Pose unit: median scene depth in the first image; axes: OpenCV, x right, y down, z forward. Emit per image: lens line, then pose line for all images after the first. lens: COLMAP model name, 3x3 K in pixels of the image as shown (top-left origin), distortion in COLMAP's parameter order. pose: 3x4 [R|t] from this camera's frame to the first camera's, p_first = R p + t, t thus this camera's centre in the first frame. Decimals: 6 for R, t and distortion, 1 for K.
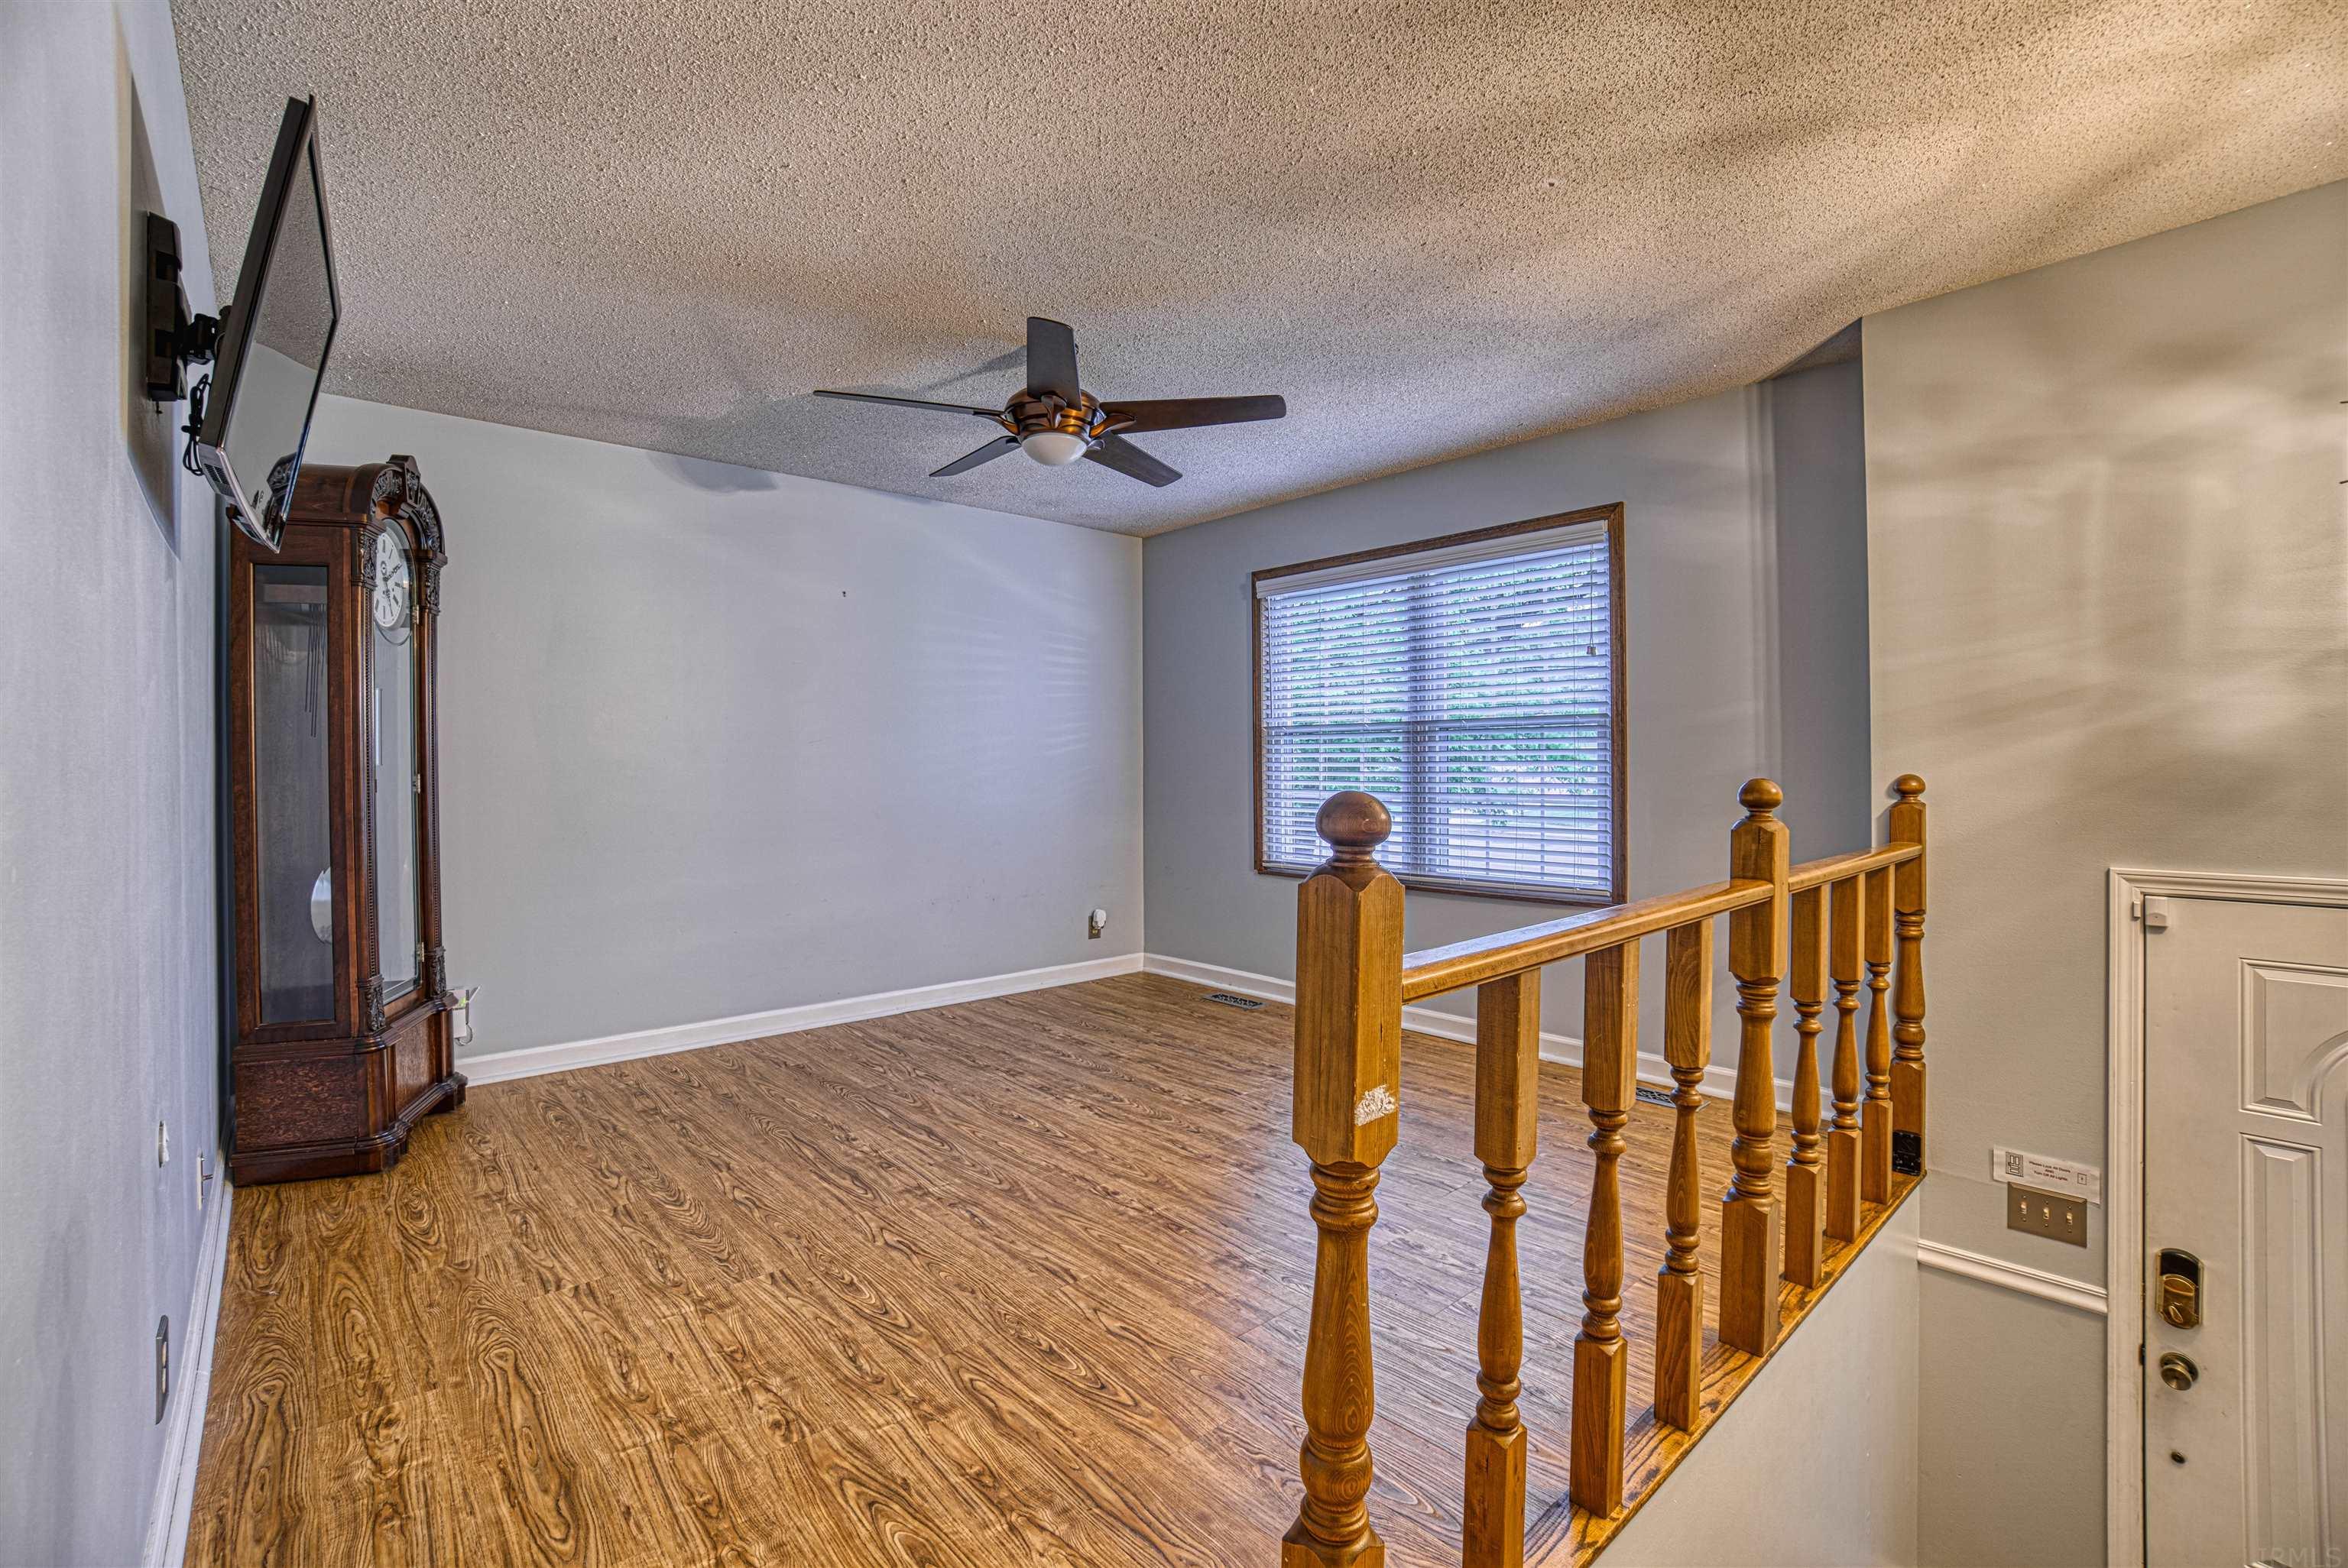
lens RADIAL K [[1025.4, 0, 1169.1], [0, 1025.4, 767.2], [0, 0, 1]] dist [-0.067726, 0.025450]
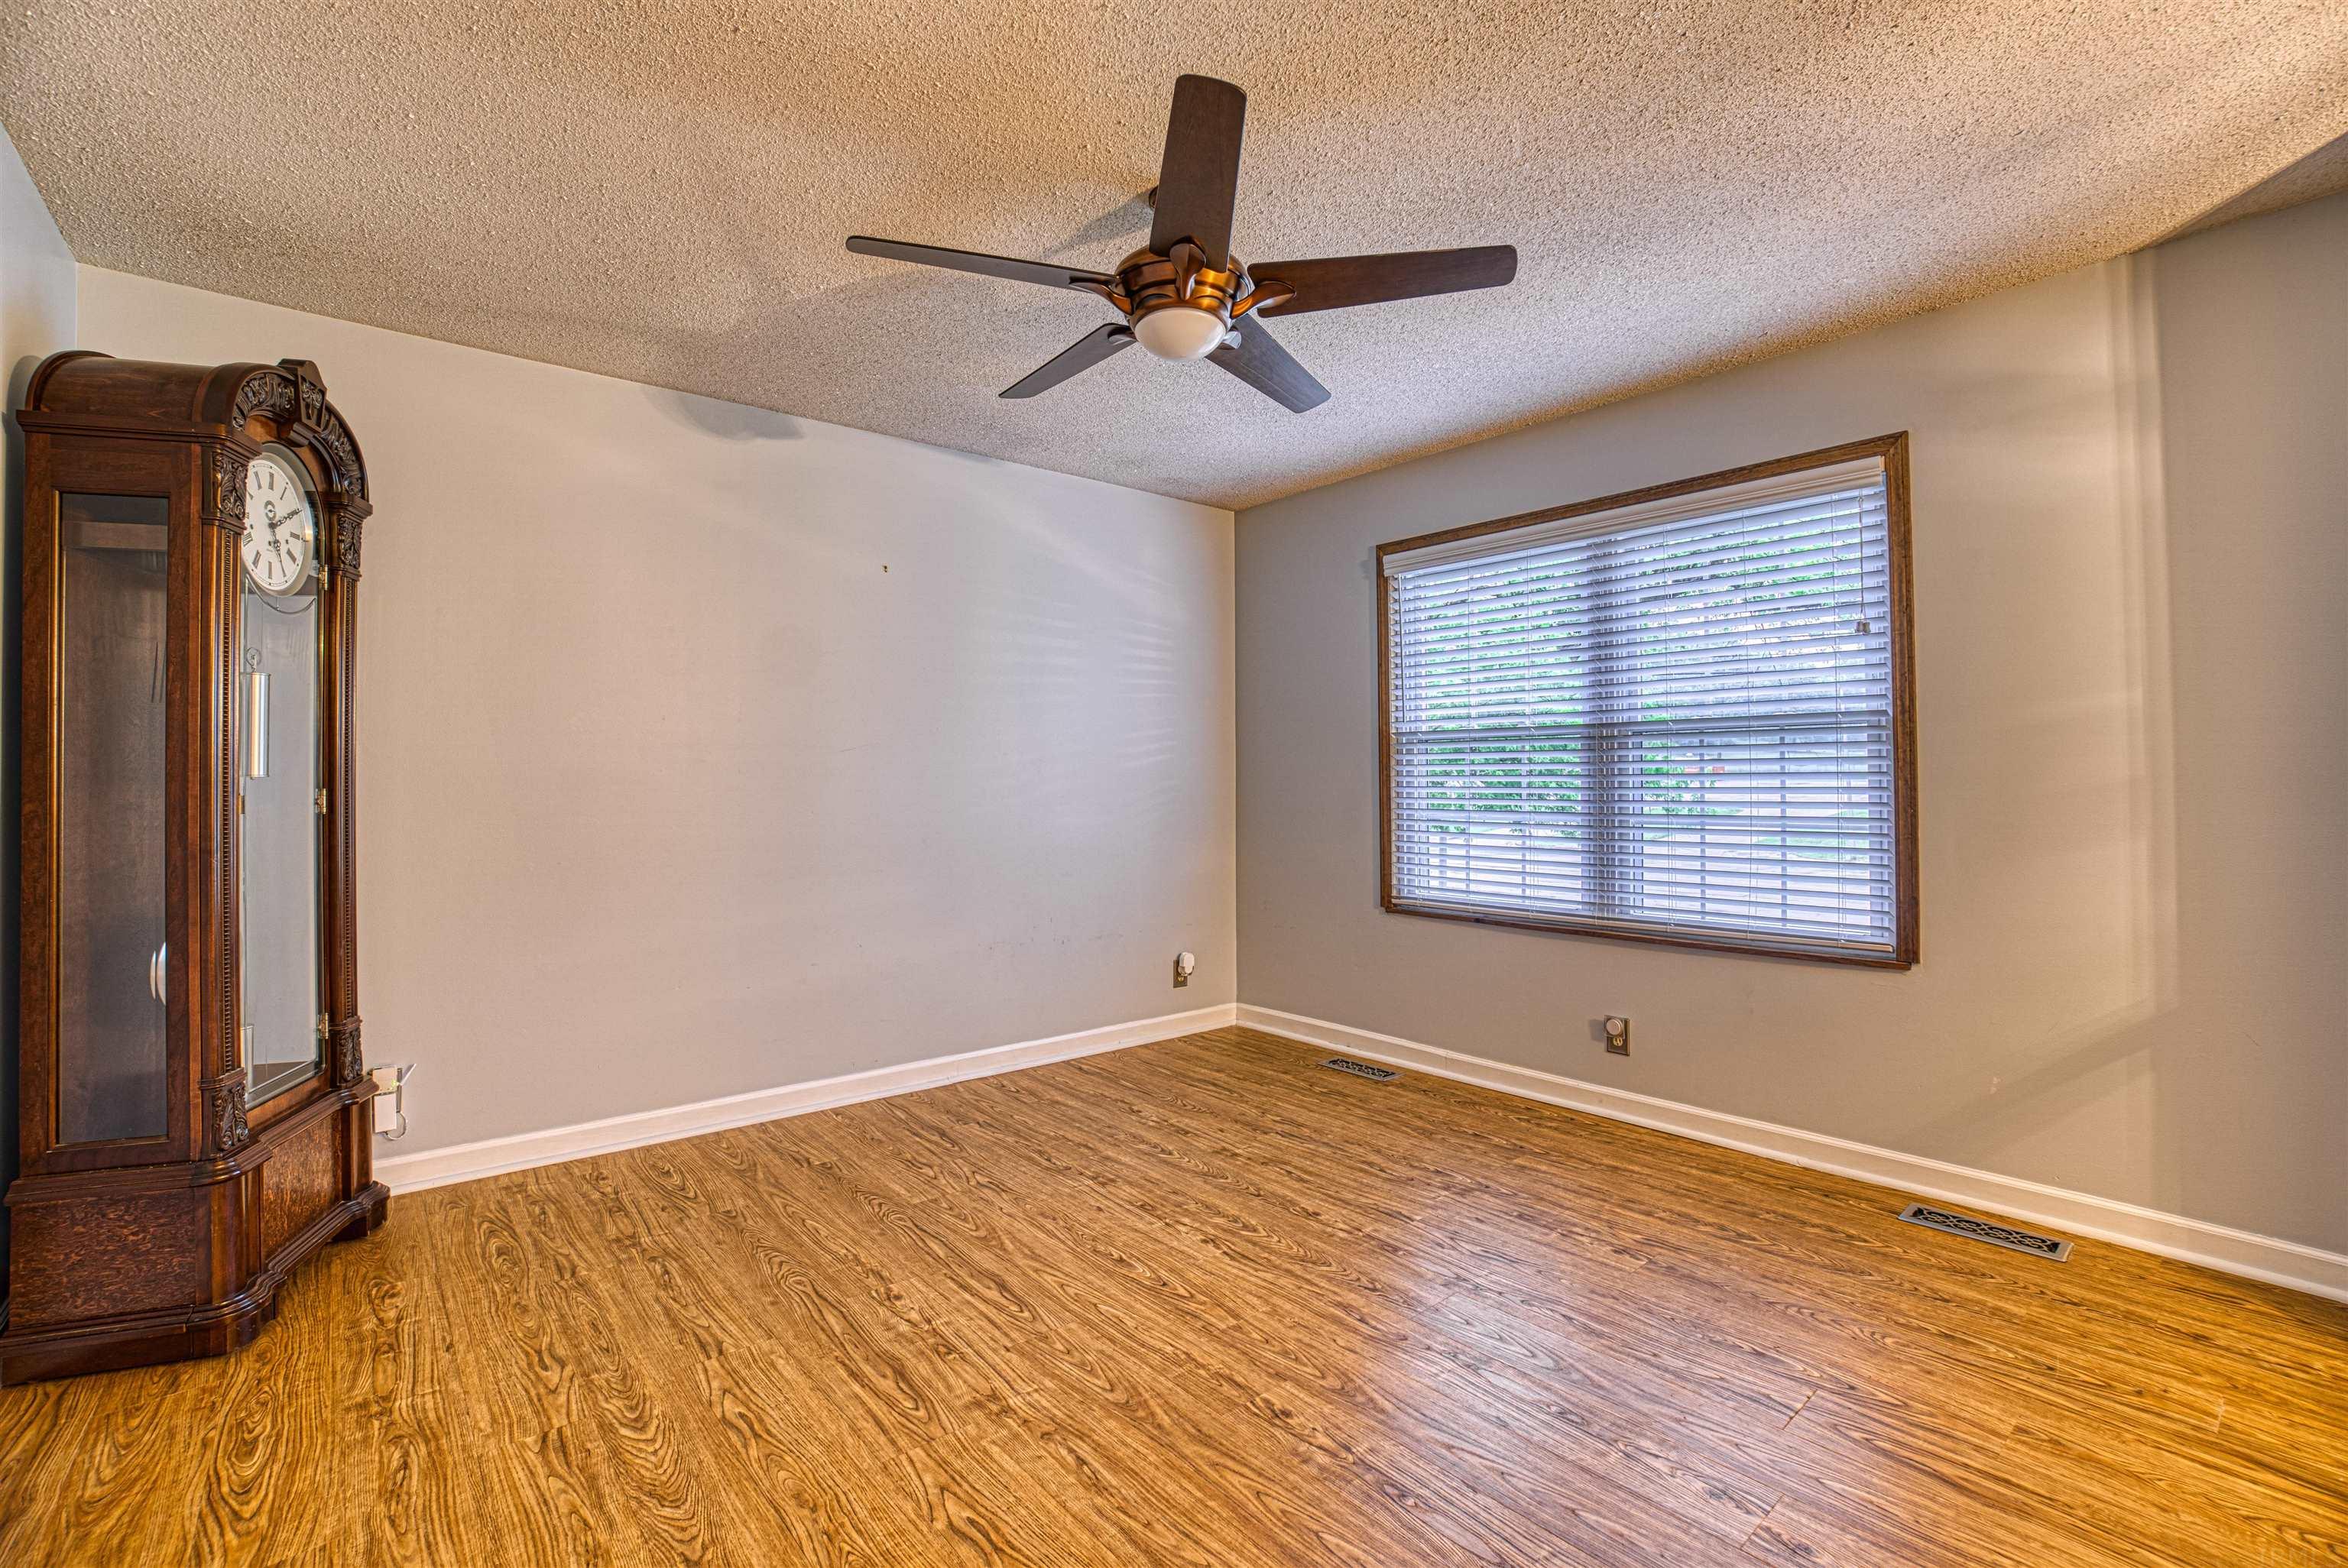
lens RADIAL K [[1025.4, 0, 1169.1], [0, 1025.4, 767.2], [0, 0, 1]] dist [-0.067726, 0.025450]
pose [[0.999408, 0.000075, -0.034417, -0.090098], [-0.000639, 0.999866, -0.016381, 0.002574], [0.034411, 0.016393, 0.999273, 0.274749]]
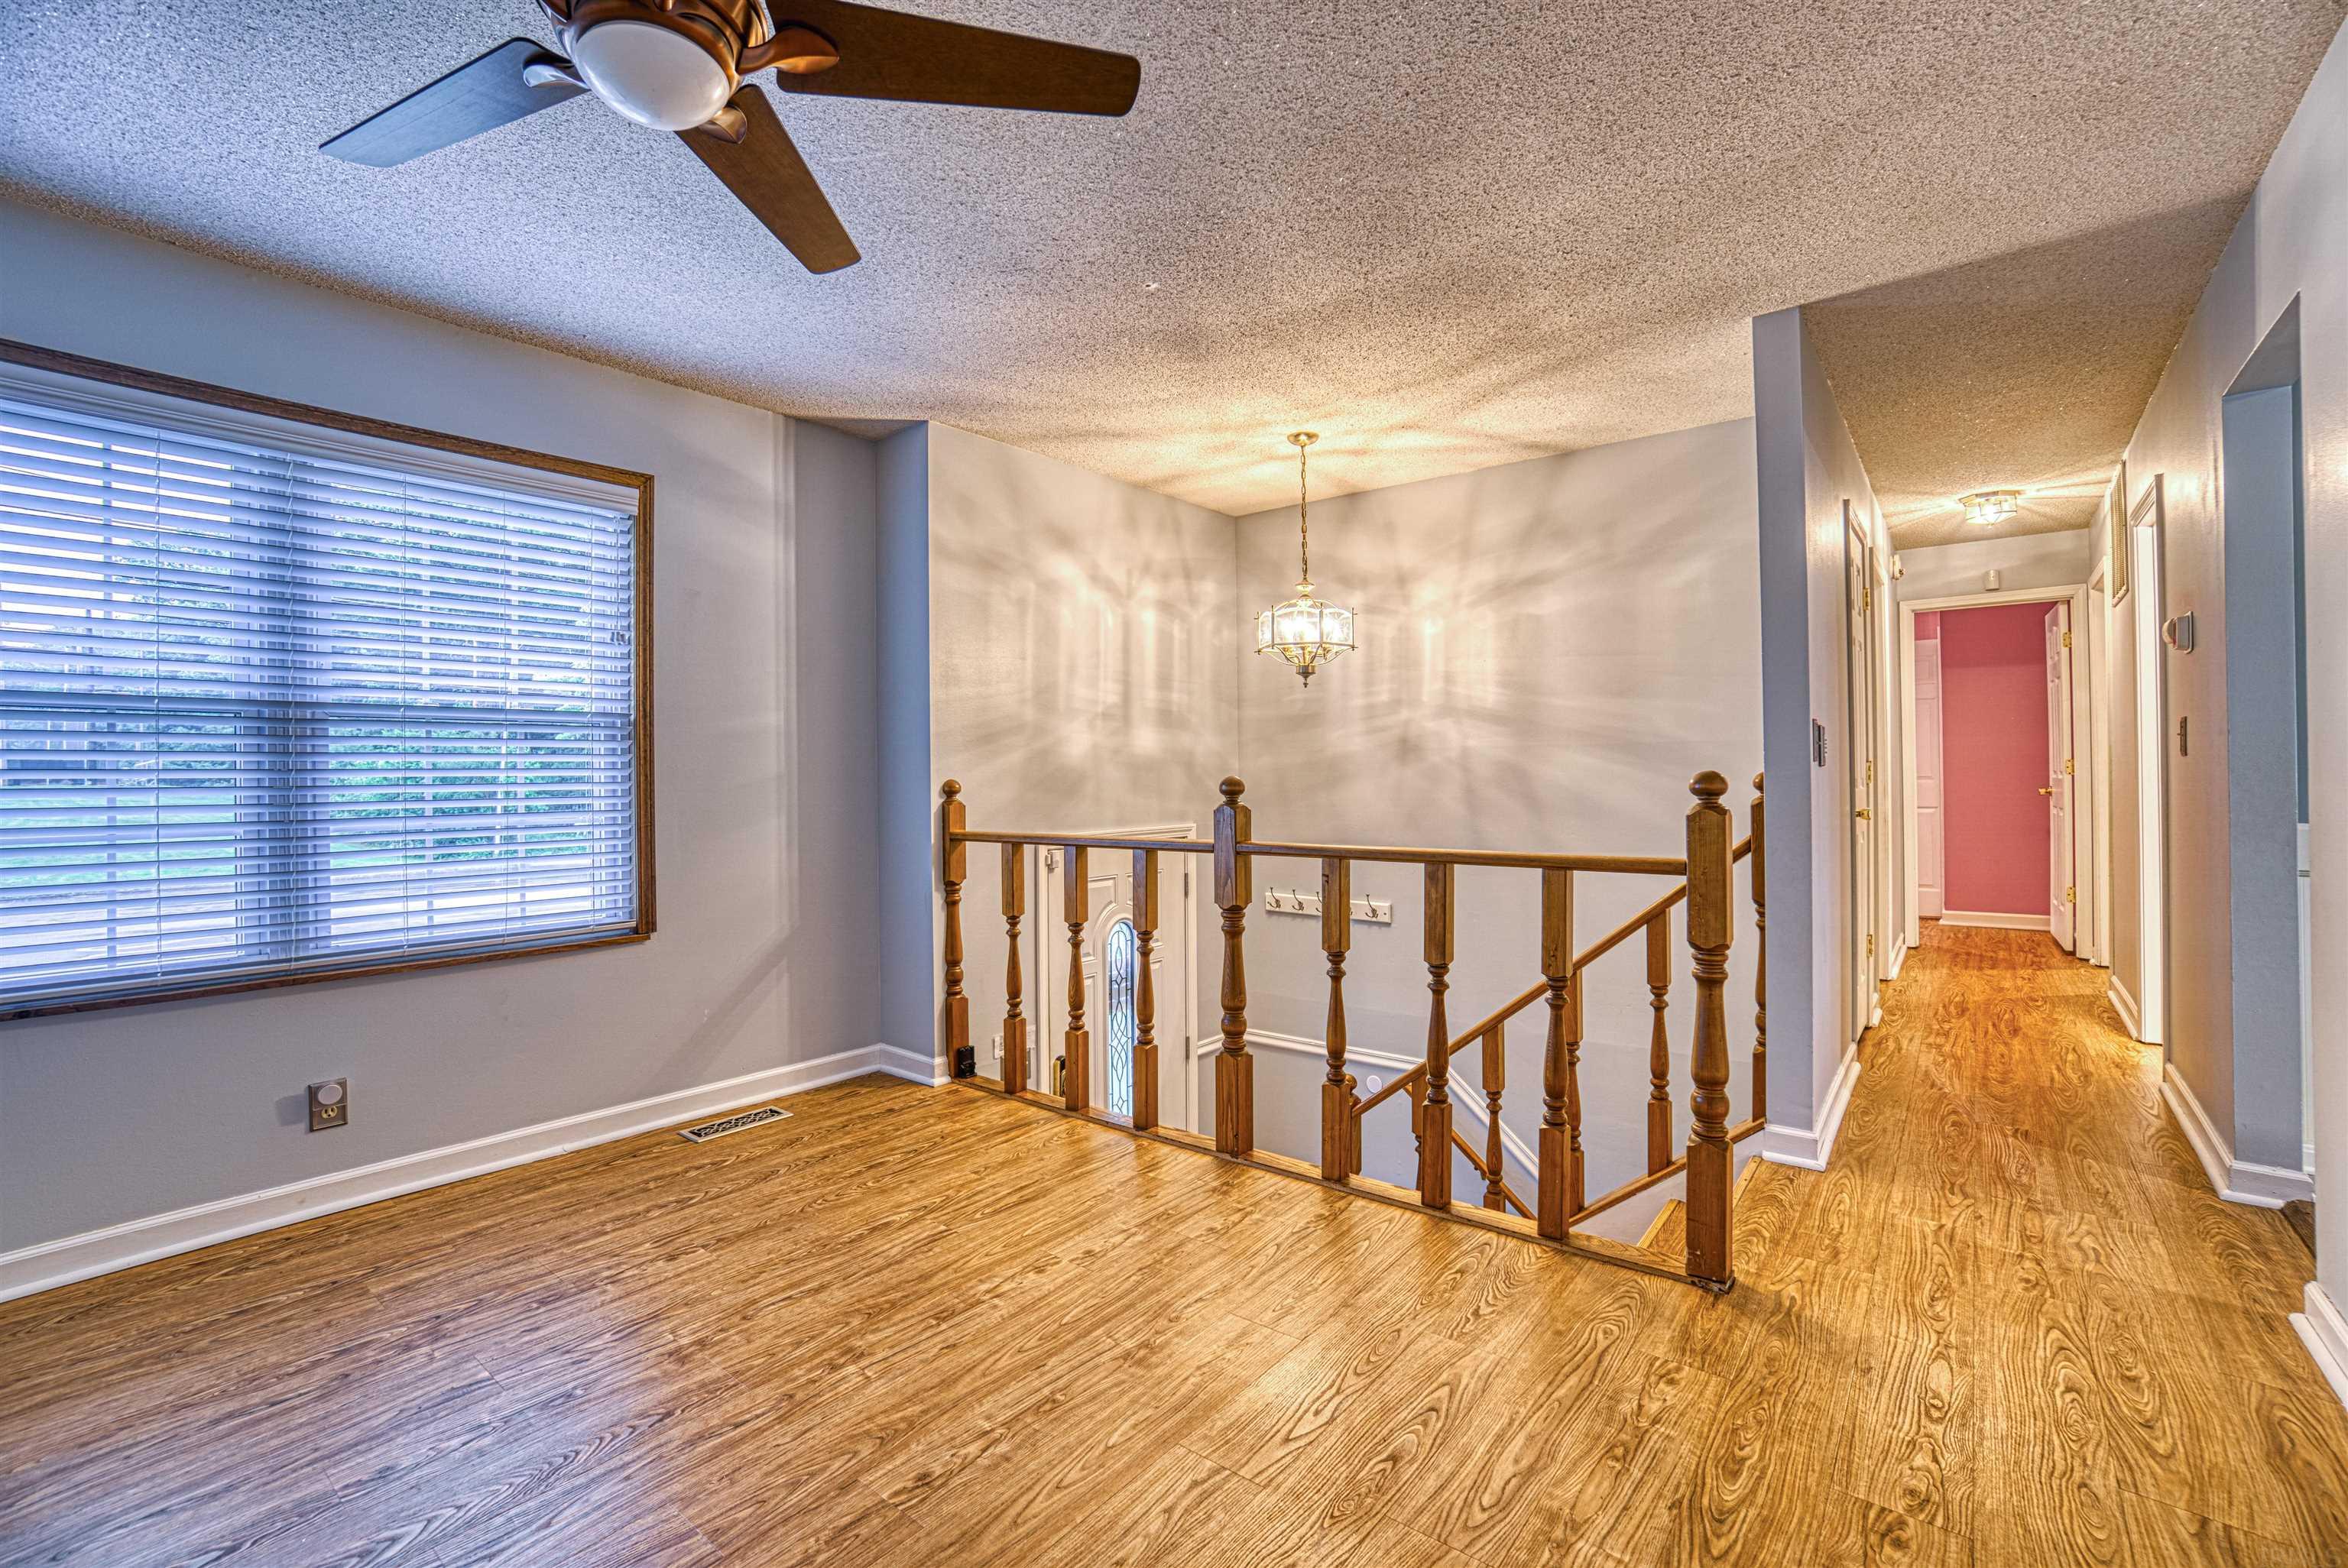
lens RADIAL K [[1025.4, 0, 1169.1], [0, 1025.4, 767.2], [0, 0, 1]] dist [-0.067726, 0.025450]
pose [[-0.155395, 0.011656, 0.987784, -0.553294], [0.011425, 0.999885, -0.010001, 0.006868], [-0.987786, 0.009732, -0.155511, 0.789634]]
